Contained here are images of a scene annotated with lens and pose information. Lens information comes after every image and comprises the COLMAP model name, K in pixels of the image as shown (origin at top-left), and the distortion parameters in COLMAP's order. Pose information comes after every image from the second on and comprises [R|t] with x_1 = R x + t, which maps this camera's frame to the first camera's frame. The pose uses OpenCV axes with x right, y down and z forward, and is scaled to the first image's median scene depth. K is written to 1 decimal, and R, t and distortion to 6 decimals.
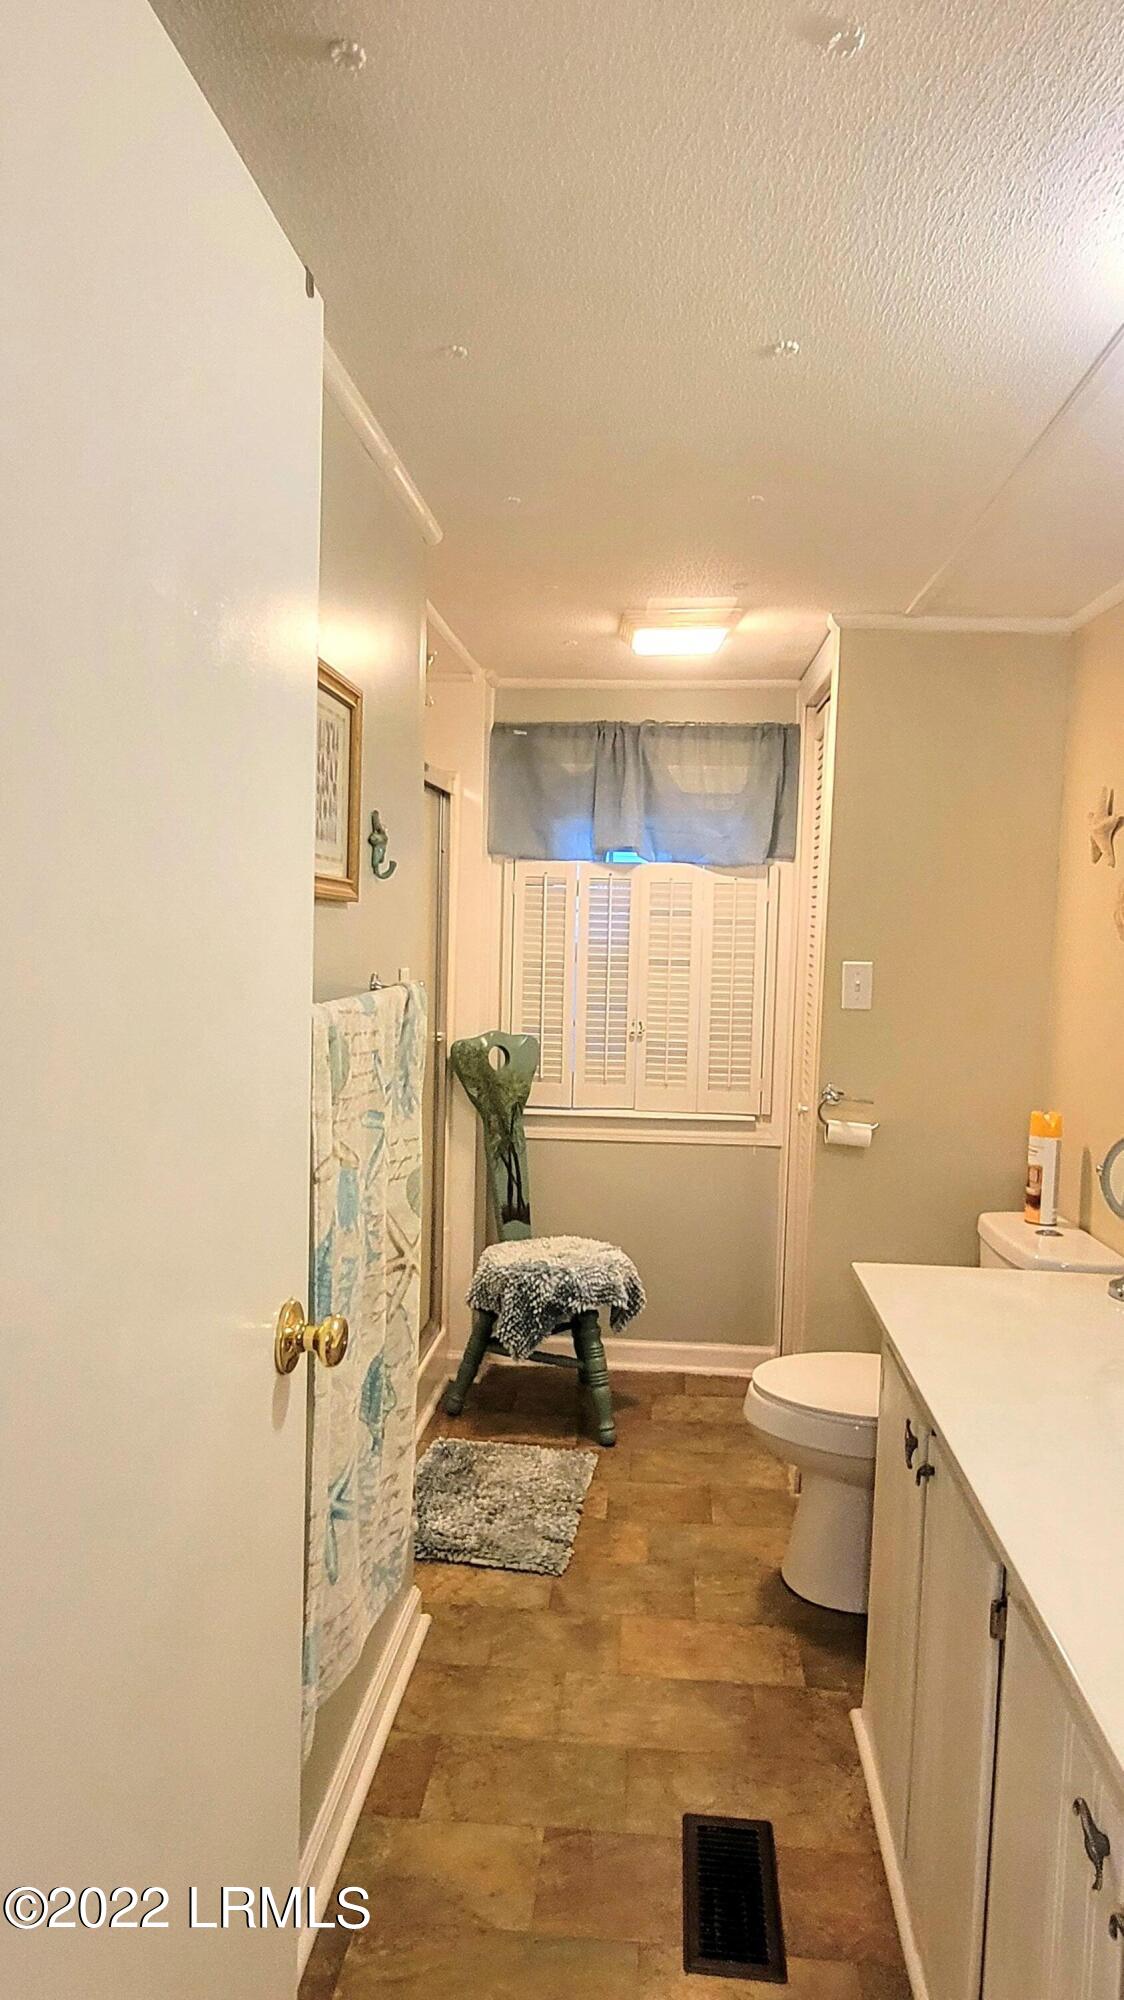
lens RADIAL K [[1259.7, 0, 566.4], [0, 1259.7, 1000.7], [0, 0, 1]] dist [-0.001878, 0.000740]
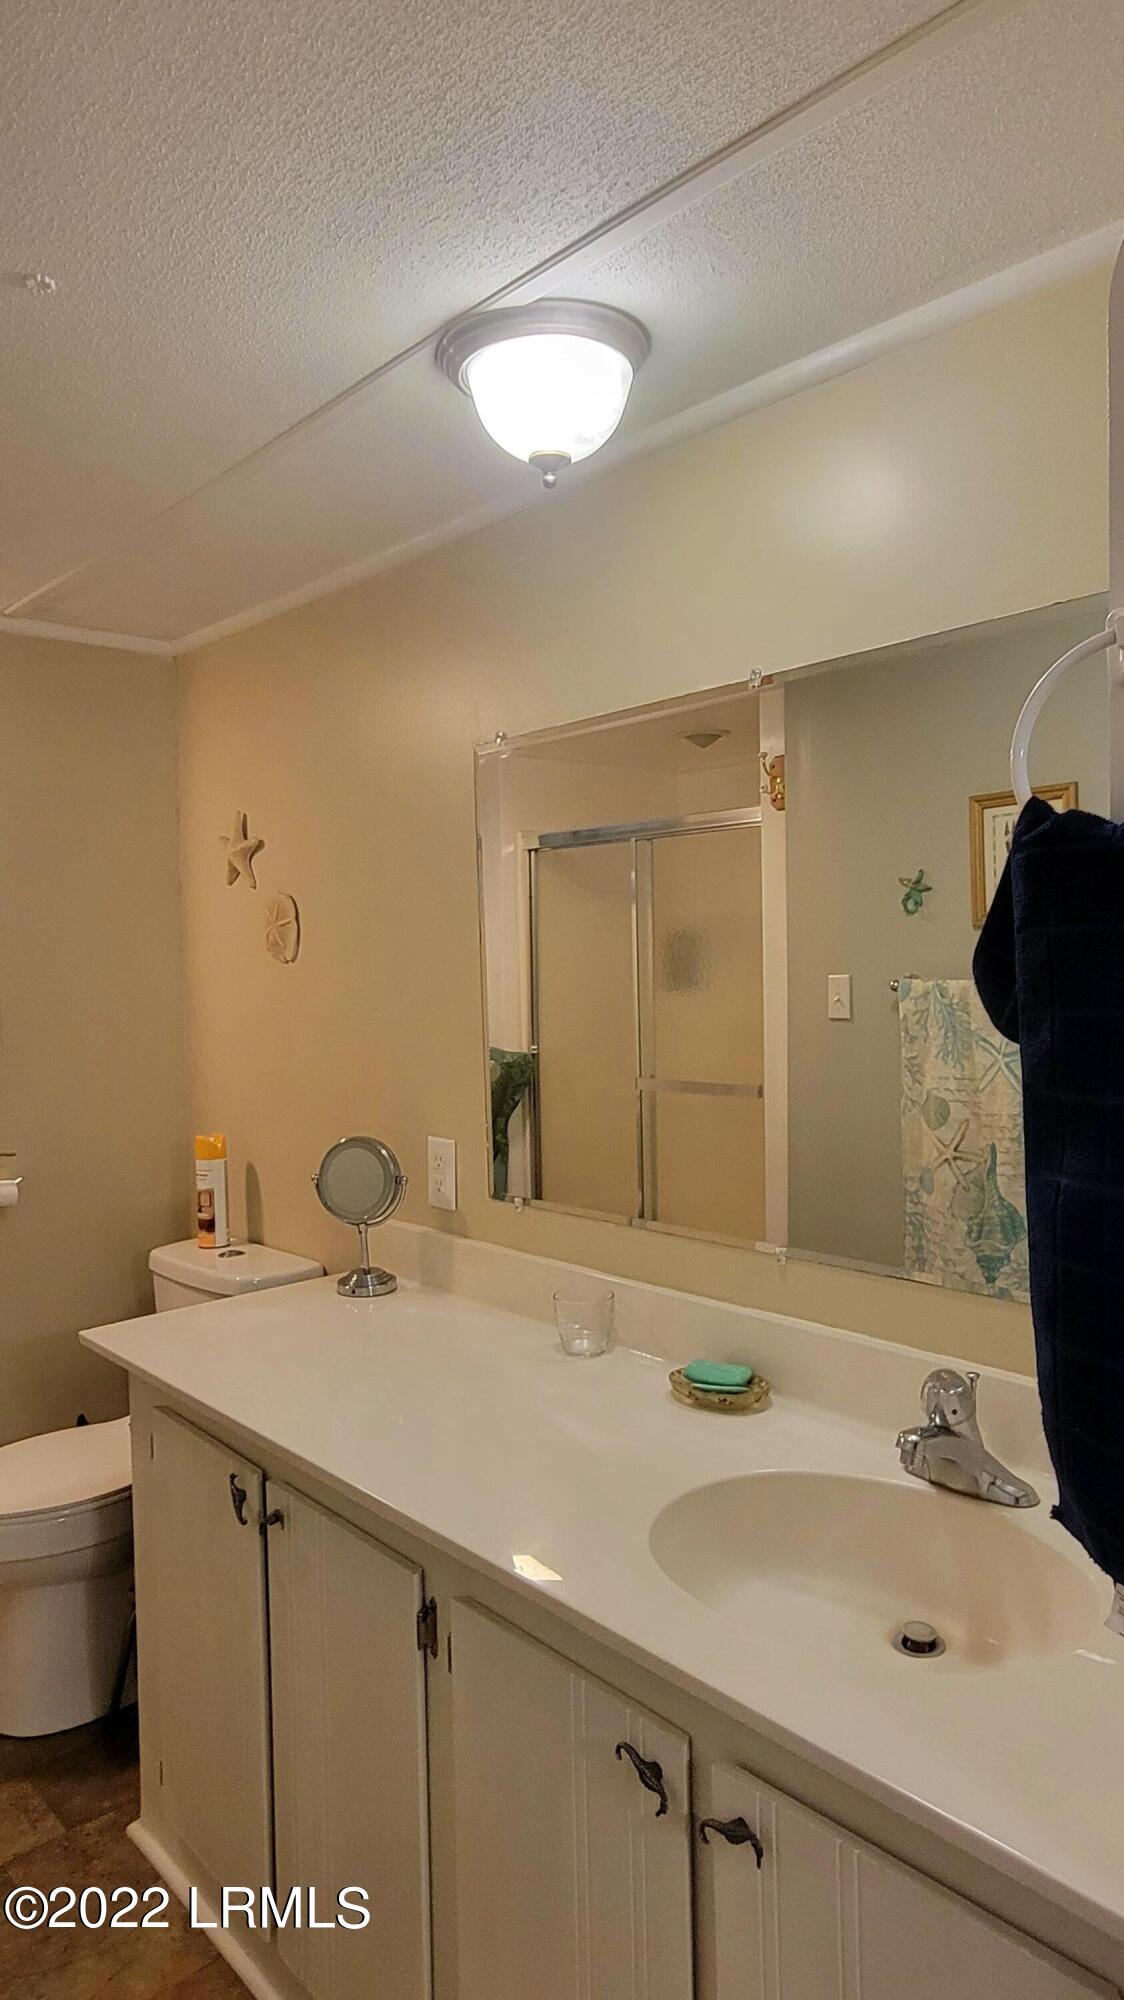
lens RADIAL K [[1259.7, 0, 562.5], [0, 1259.7, 998.2], [0, 0, 1]] dist [-0.001878, 0.000740]
pose [[0.684013, -0.073125, 0.725795, -0.147943], [0.092938, 0.995591, 0.012719, -0.005709], [-0.723525, 0.058754, 0.687793, 0.109283]]
